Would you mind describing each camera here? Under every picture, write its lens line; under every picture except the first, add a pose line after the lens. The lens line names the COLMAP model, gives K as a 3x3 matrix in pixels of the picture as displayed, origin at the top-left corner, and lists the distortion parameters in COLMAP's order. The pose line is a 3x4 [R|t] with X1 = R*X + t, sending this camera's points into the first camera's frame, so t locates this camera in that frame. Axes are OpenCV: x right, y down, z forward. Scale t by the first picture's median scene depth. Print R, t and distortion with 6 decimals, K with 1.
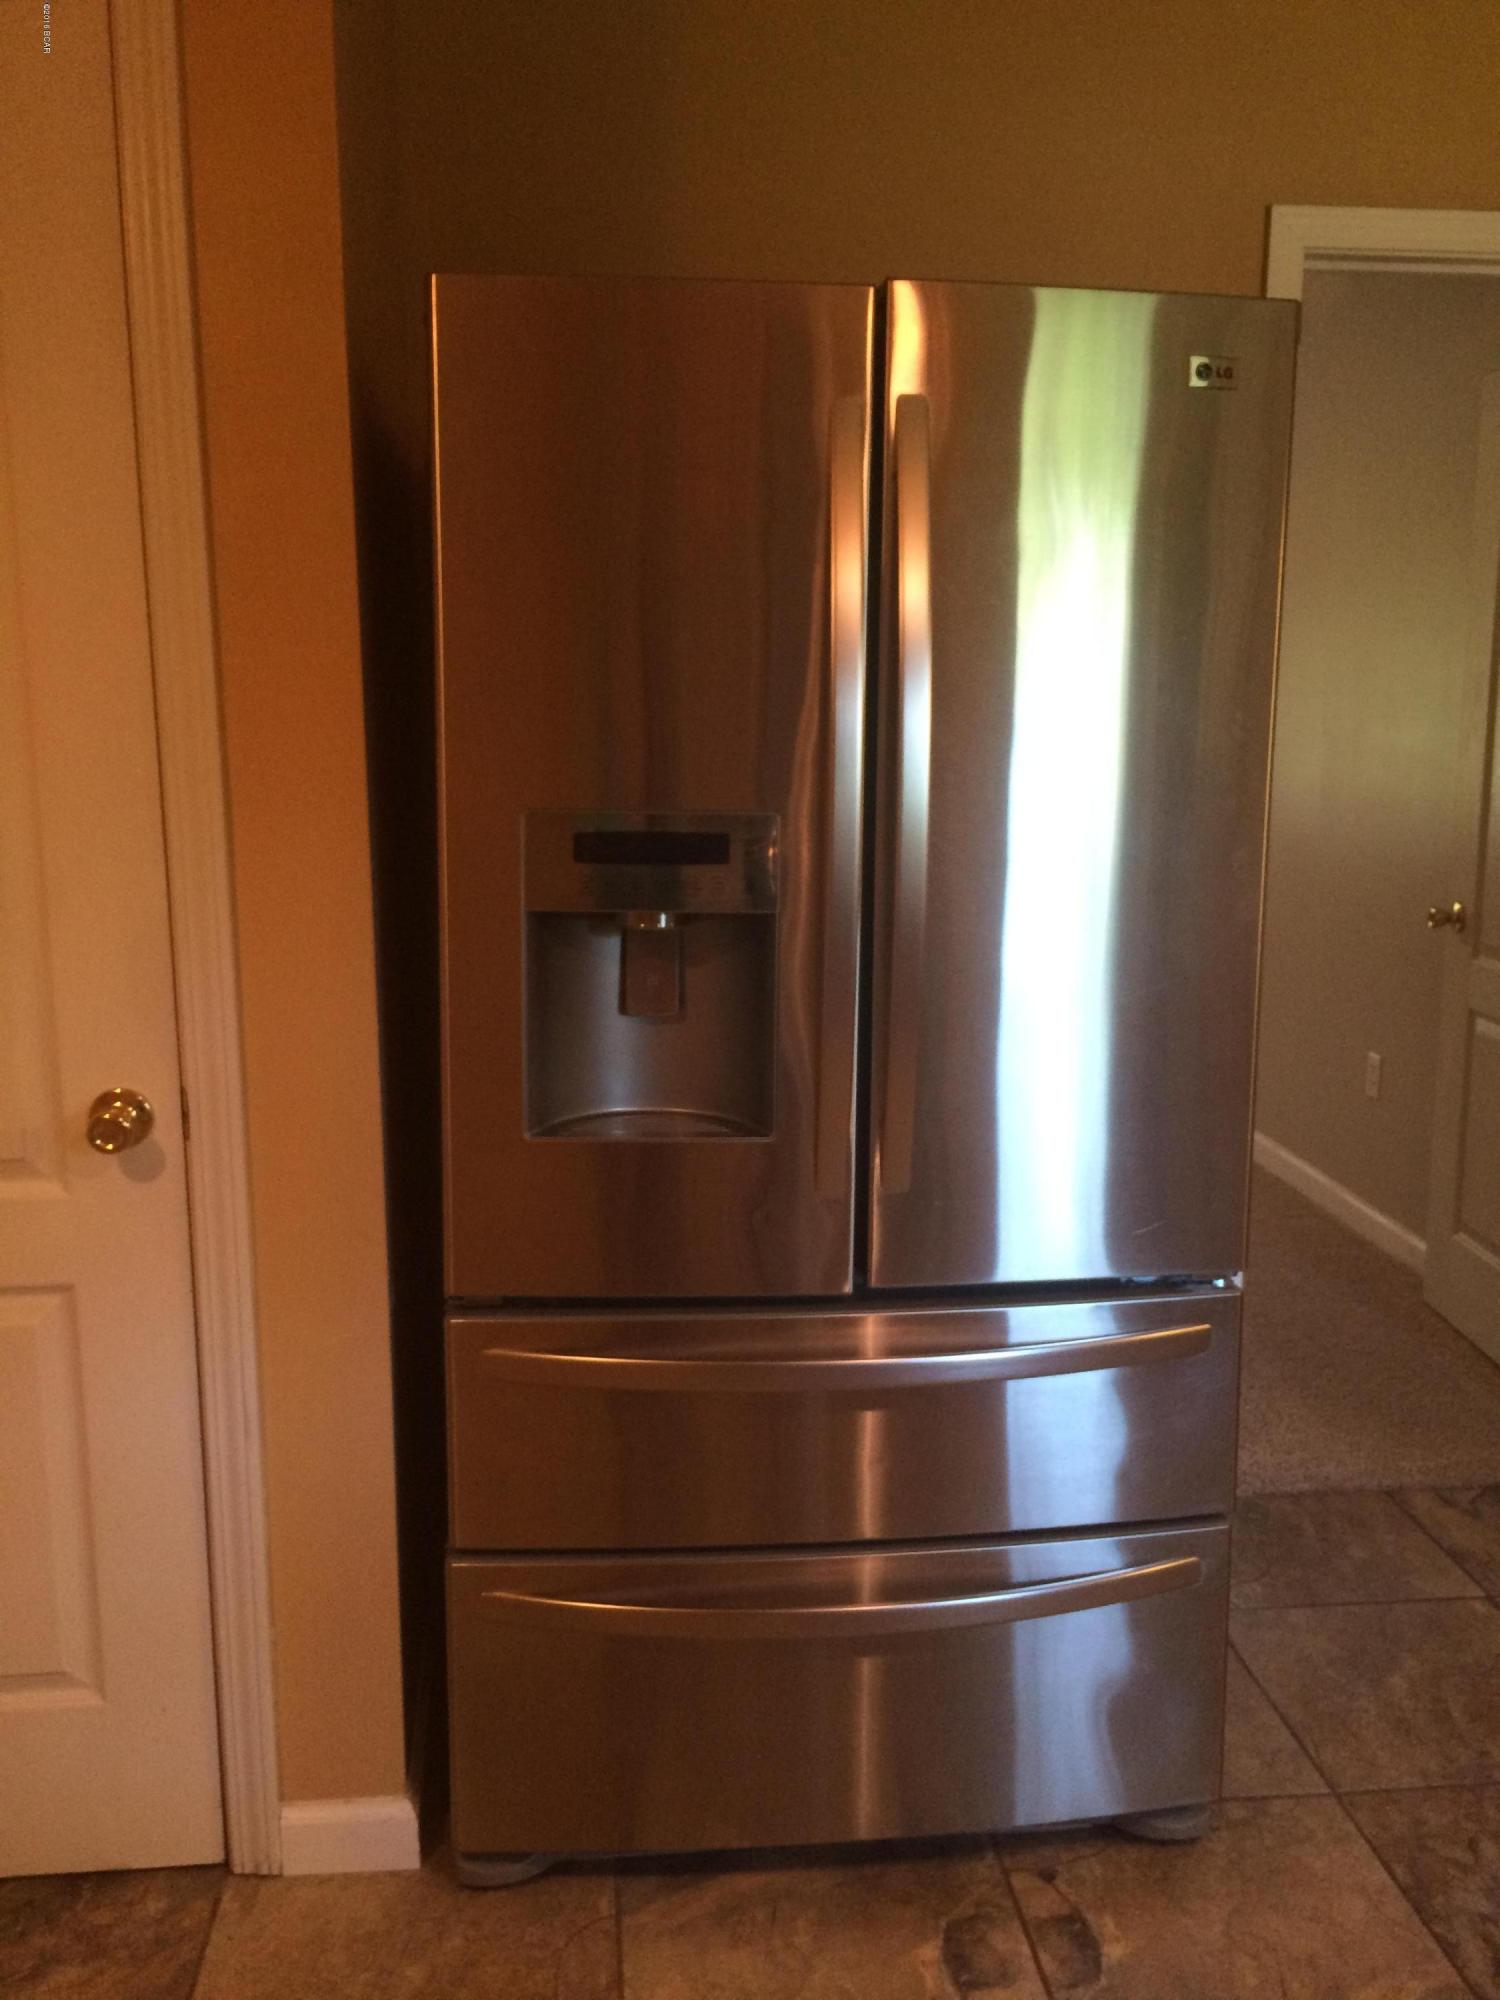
lens RADIAL K [[1712.8, 0, 863.9], [0, 1712.8, 991.3], [0, 0, 1]] dist [0.085248, -0.123752]
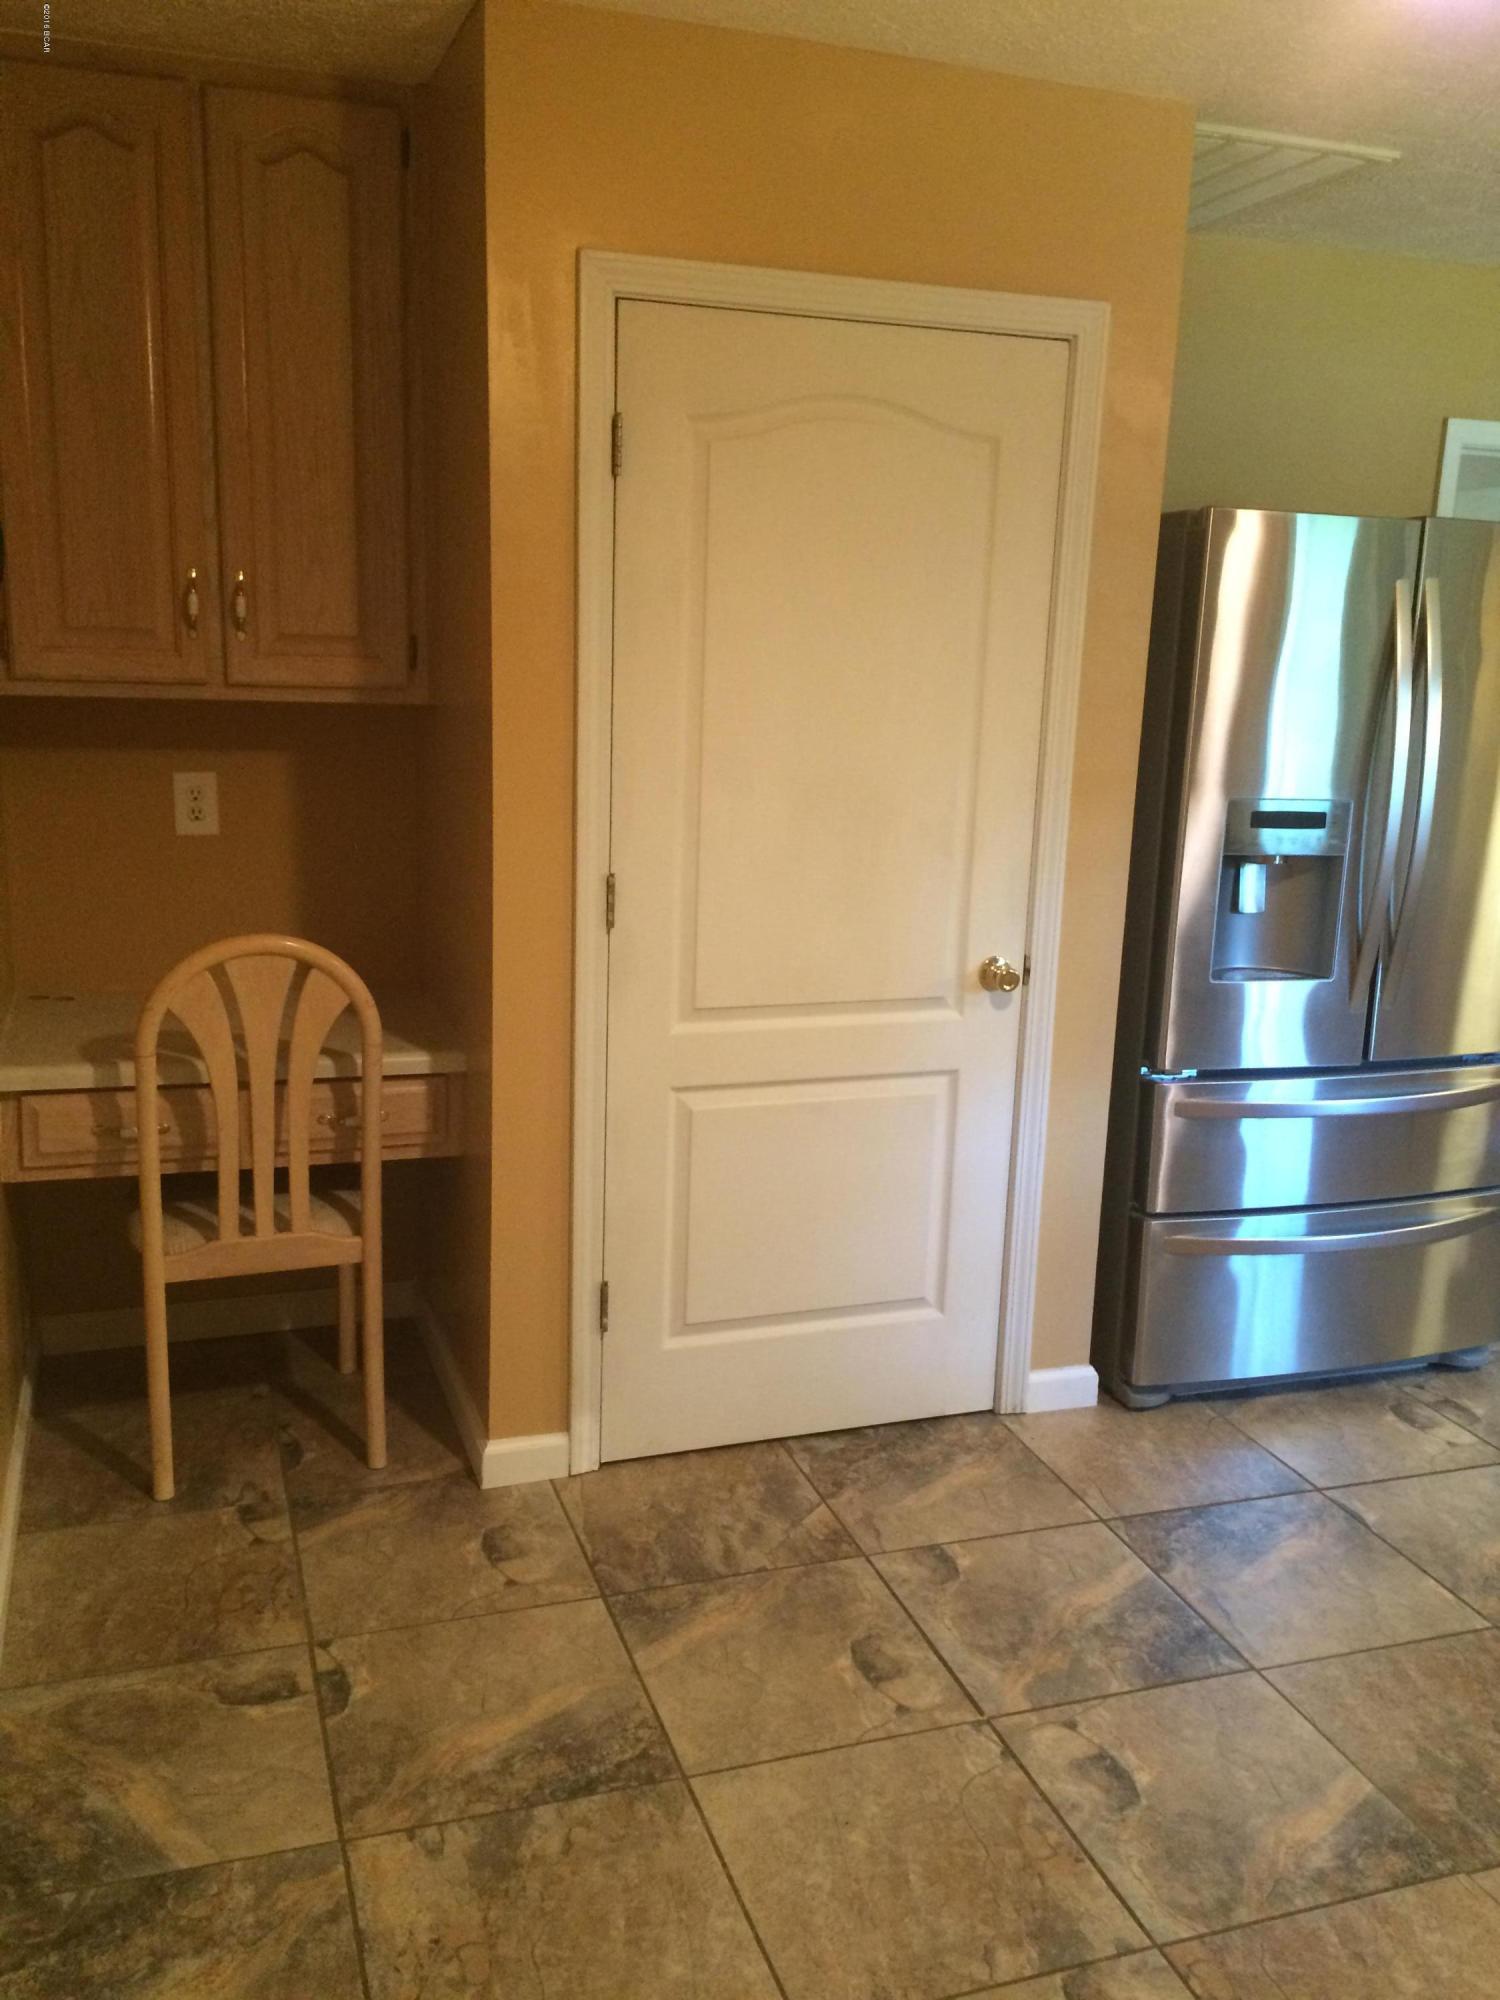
lens RADIAL K [[1712.8, 0, 756.8], [0, 1712.8, 1015.5], [0, 0, 1]] dist [0.085248, -0.123752]
pose [[0.971174, -0.017323, 0.237742, -1.008512], [0.002875, 0.998134, 0.060986, 0.009157], [-0.238355, -0.058544, 0.969412, -0.580327]]
